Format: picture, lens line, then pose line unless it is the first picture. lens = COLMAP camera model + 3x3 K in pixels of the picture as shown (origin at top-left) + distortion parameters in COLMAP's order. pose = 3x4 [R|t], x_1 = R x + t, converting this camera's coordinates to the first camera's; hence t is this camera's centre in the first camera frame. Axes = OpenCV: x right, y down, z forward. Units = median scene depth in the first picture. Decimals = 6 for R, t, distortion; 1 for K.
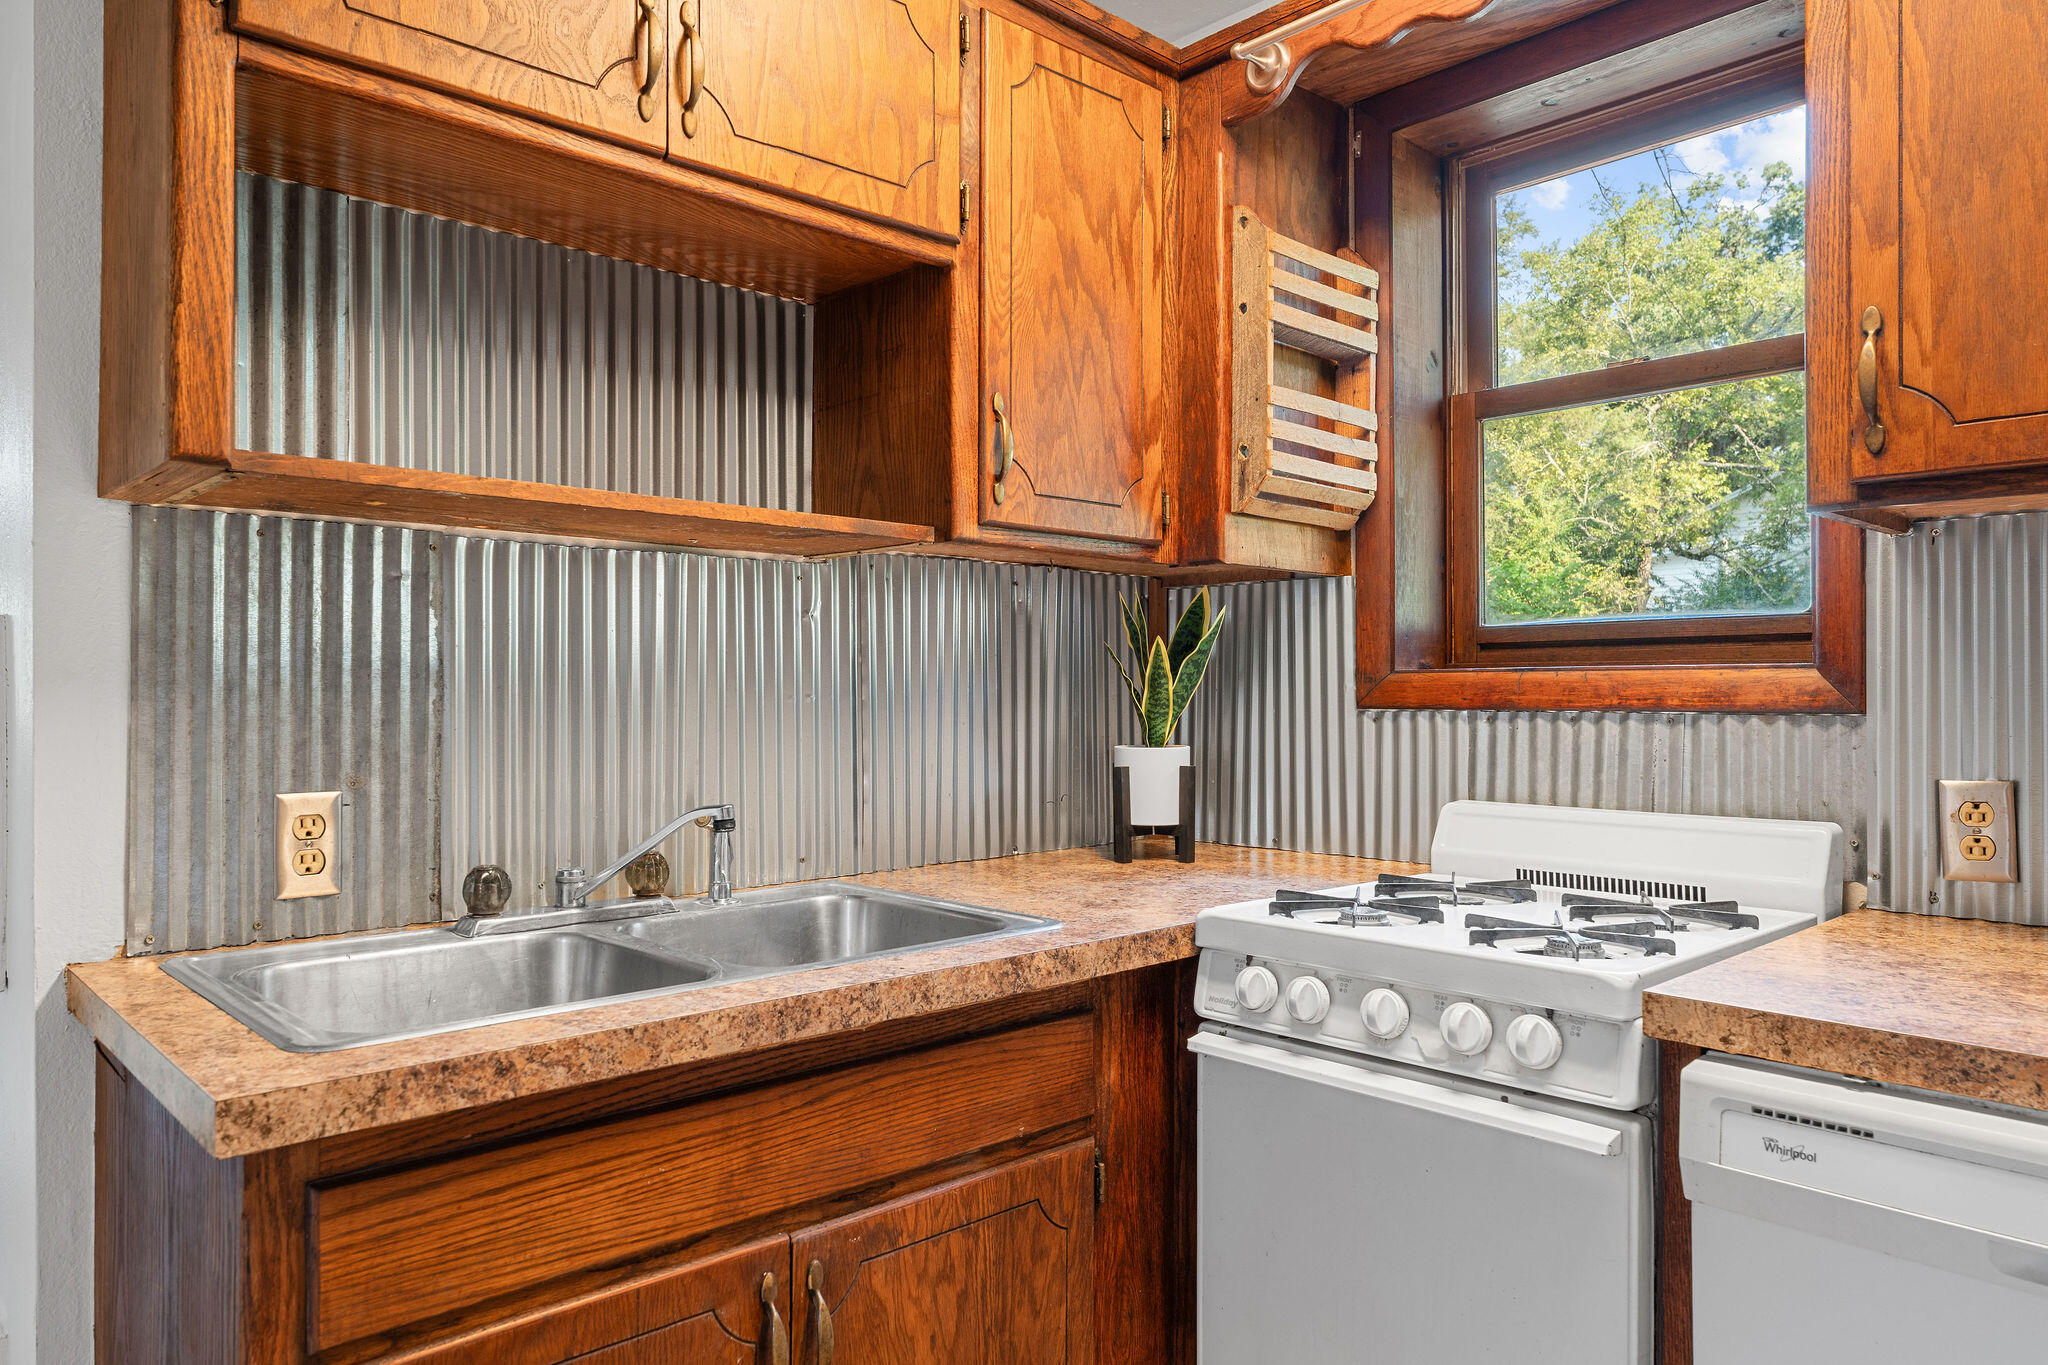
lens RADIAL K [[1353.4, 0, 1023.1], [0, 1353.4, 689.1], [0, 0, 1]] dist [-0.000094, -0.000701]
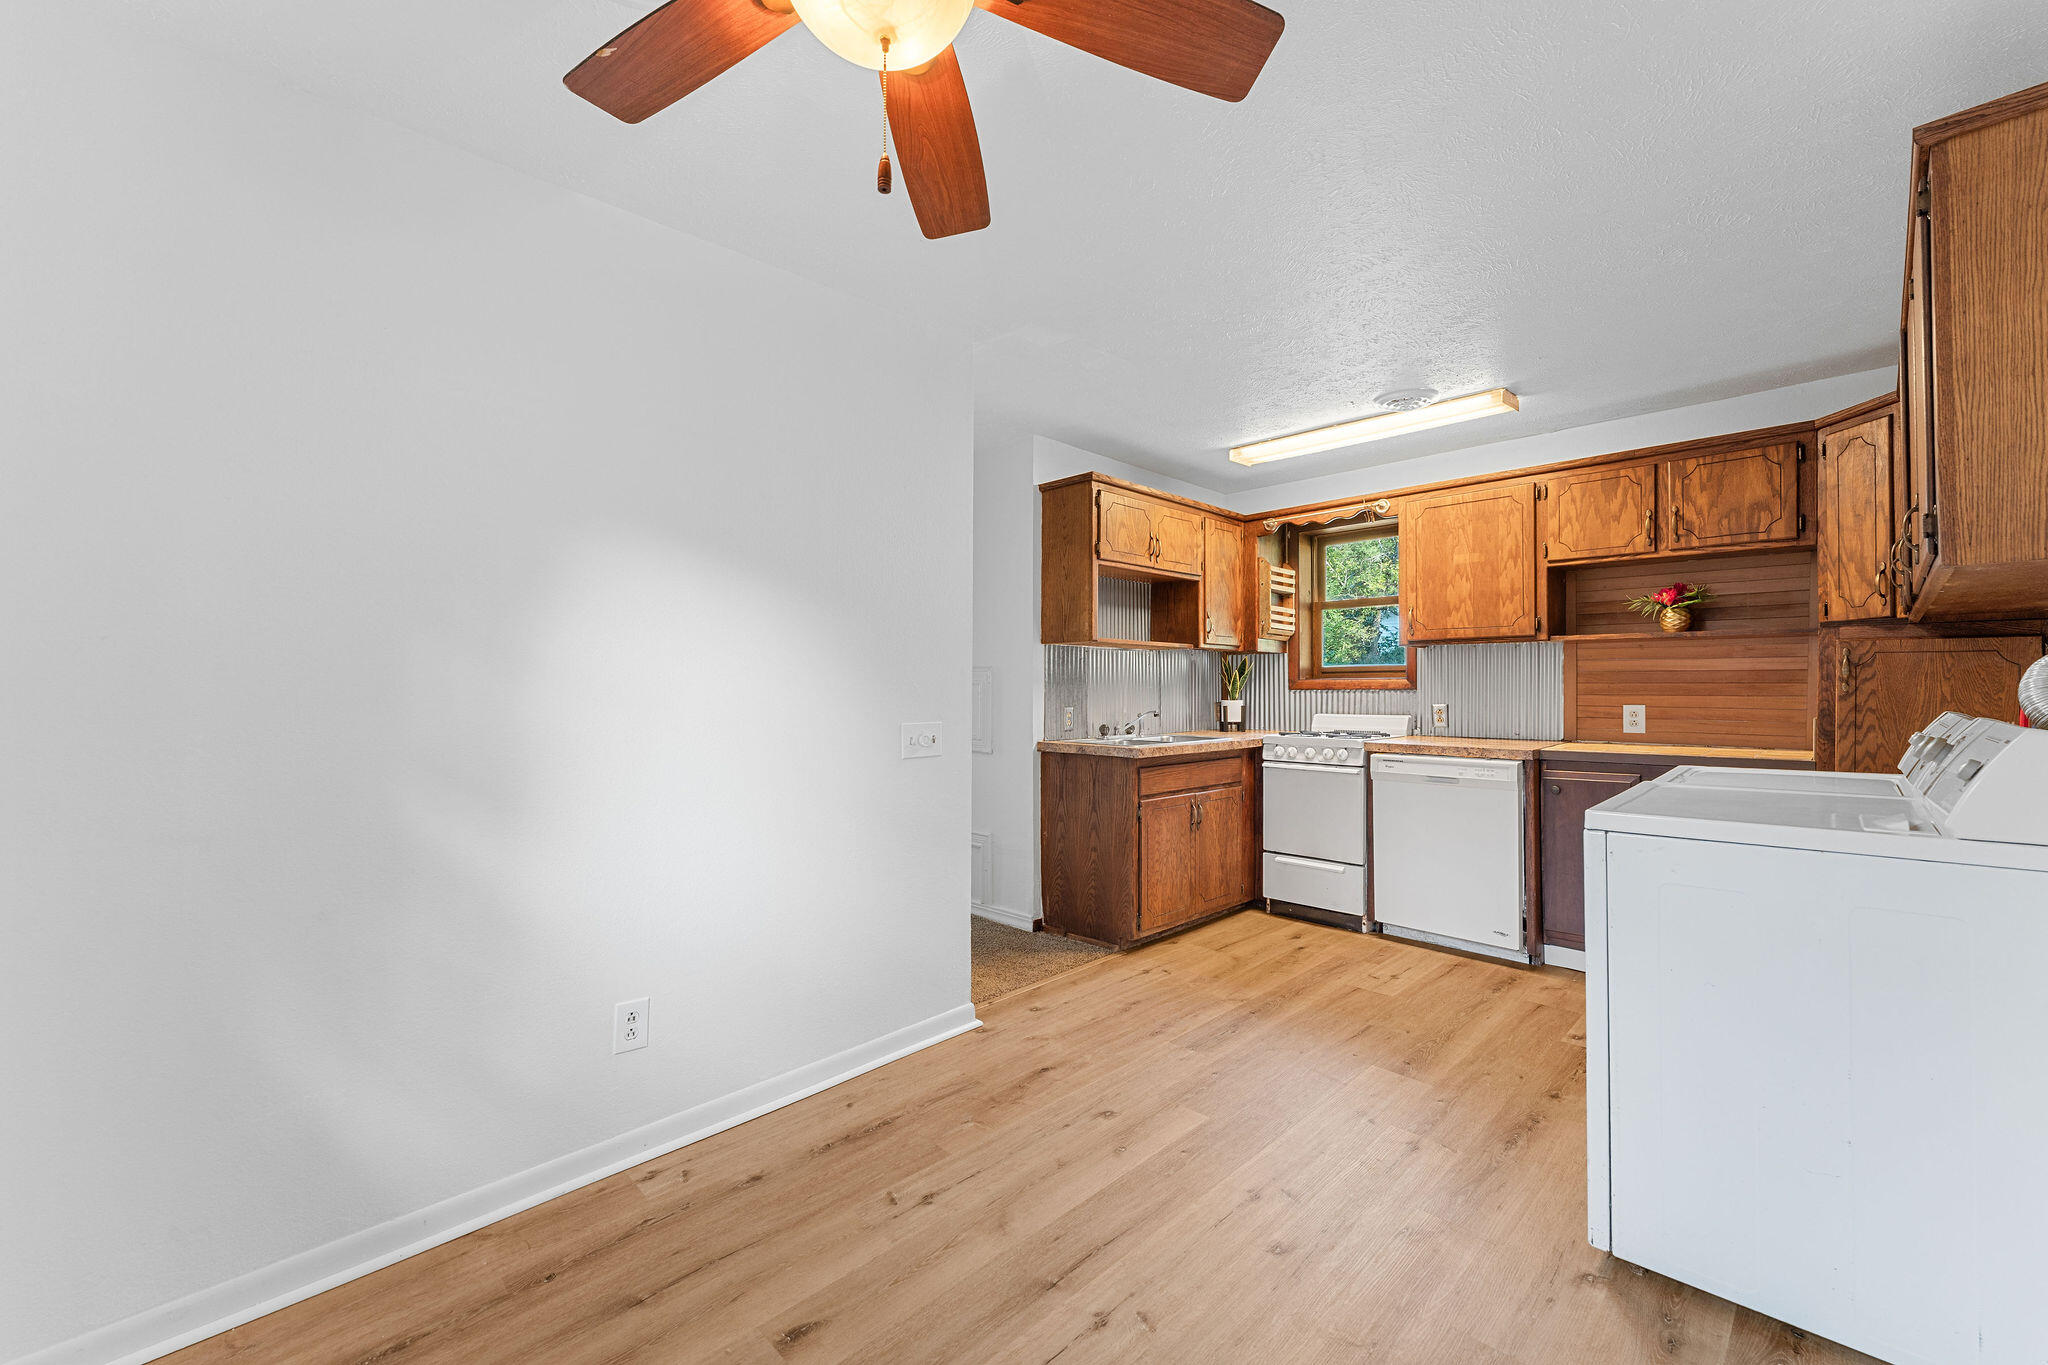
lens RADIAL K [[829.4, 0, 1023.6], [0, 829.4, 688.2], [0, 0, 1]] dist [-0.000502, -0.000070]
pose [[0.999686, -0.000739, 0.025039, -0.637748], [0.000740, 1.000000, -0.000011, 0.011619], [-0.025039, 0.000030, 0.999686, -1.478786]]
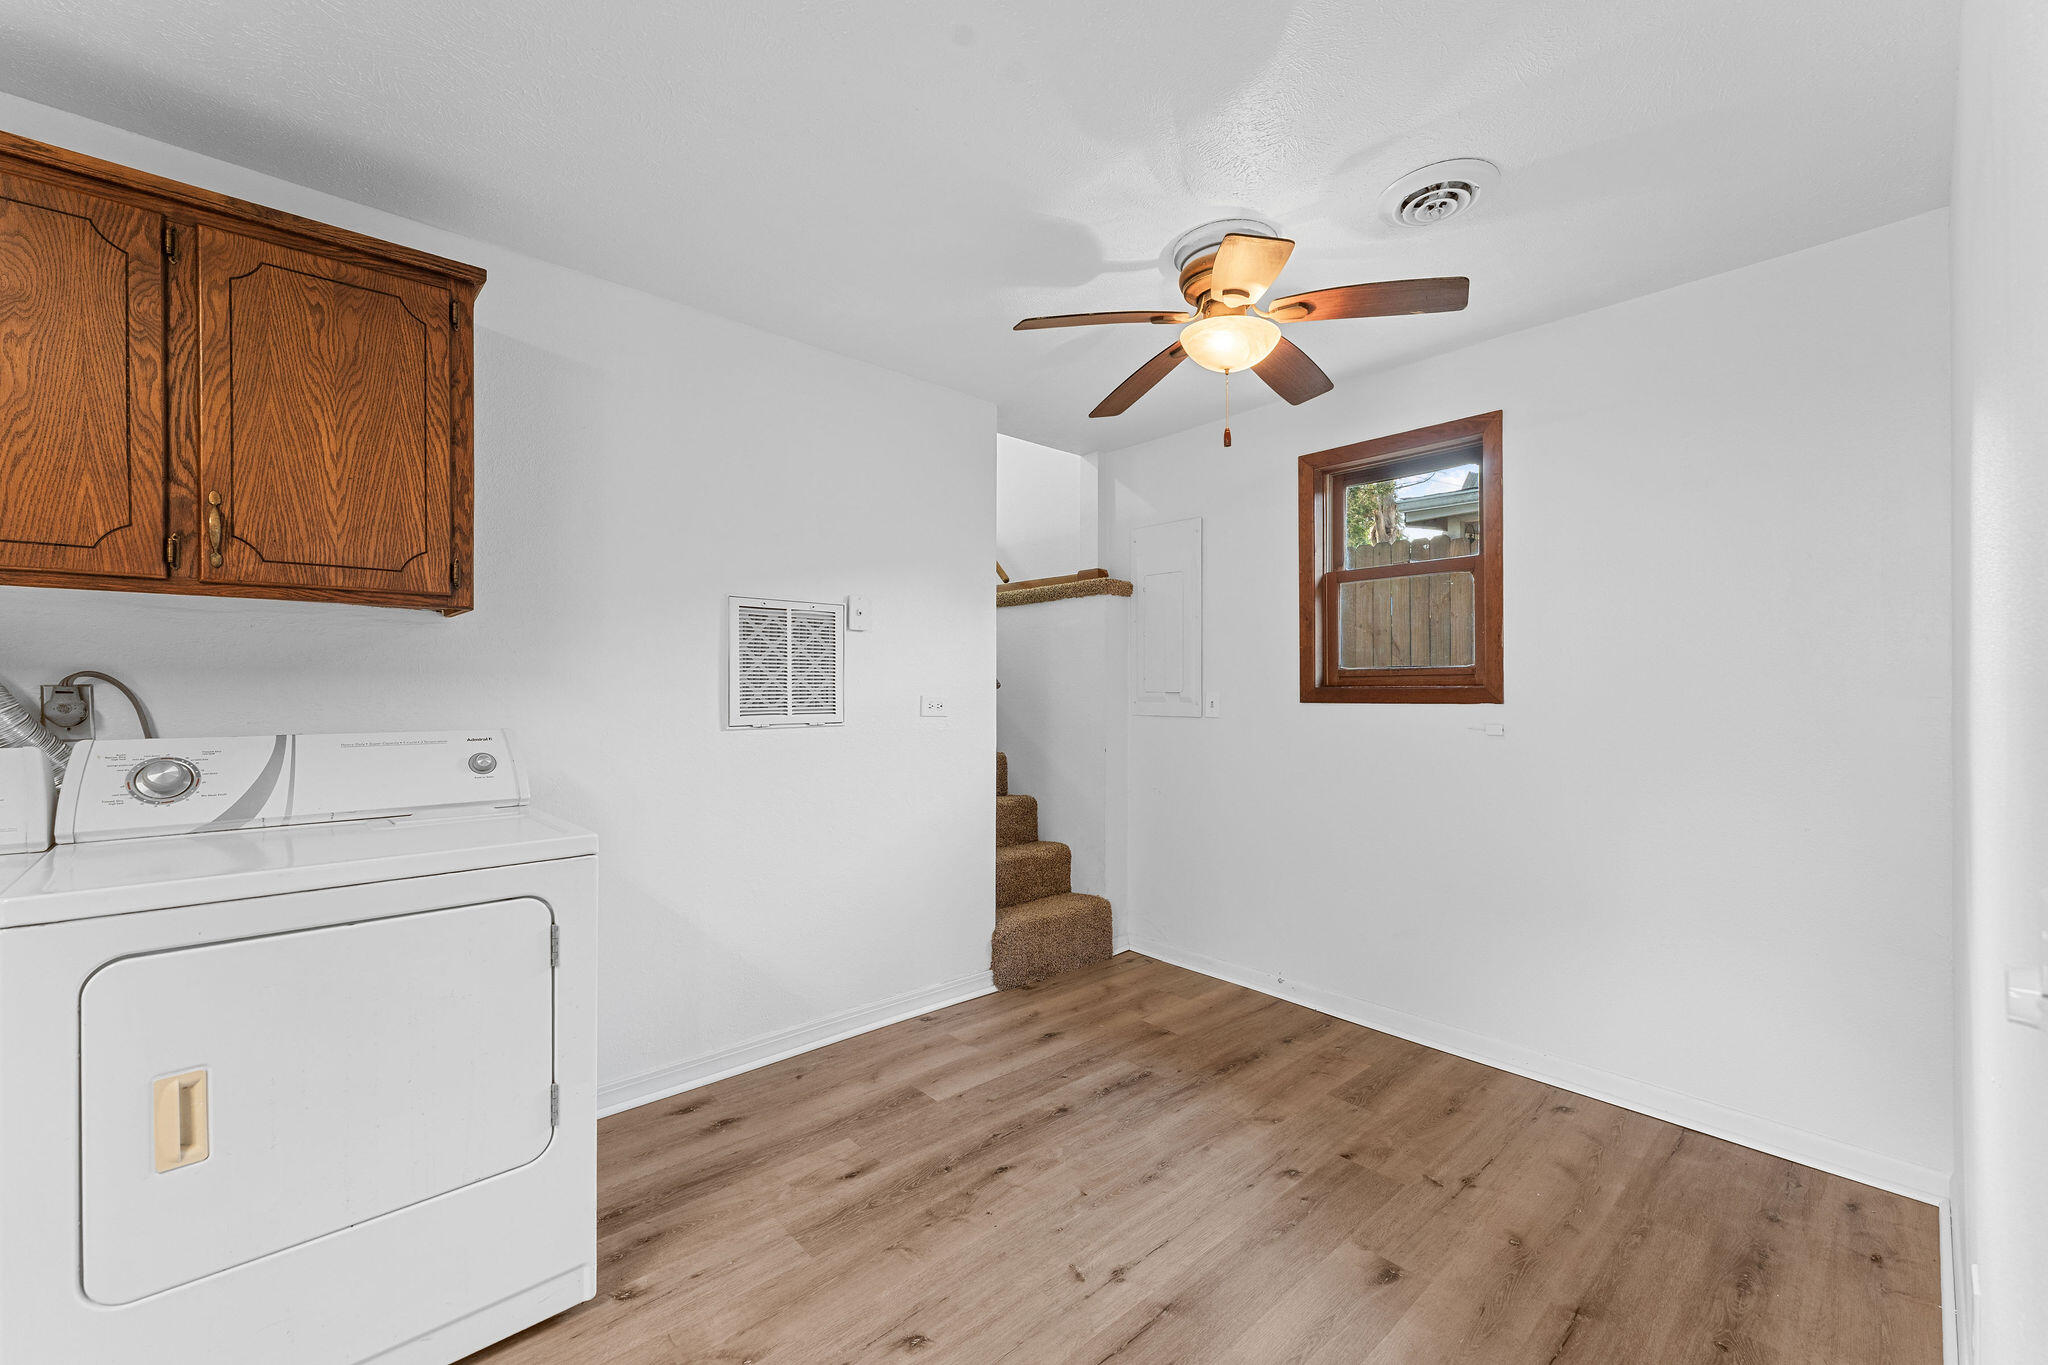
lens RADIAL K [[829.4, 0, 1023.6], [0, 829.4, 688.2], [0, 0, 1]] dist [-0.000502, -0.000070]
pose [[-0.999983, 0.000760, 0.005753, -0.429523], [0.000746, 0.999997, -0.002403, -0.002684], [-0.005754, -0.002399, -0.999981, 0.373908]]
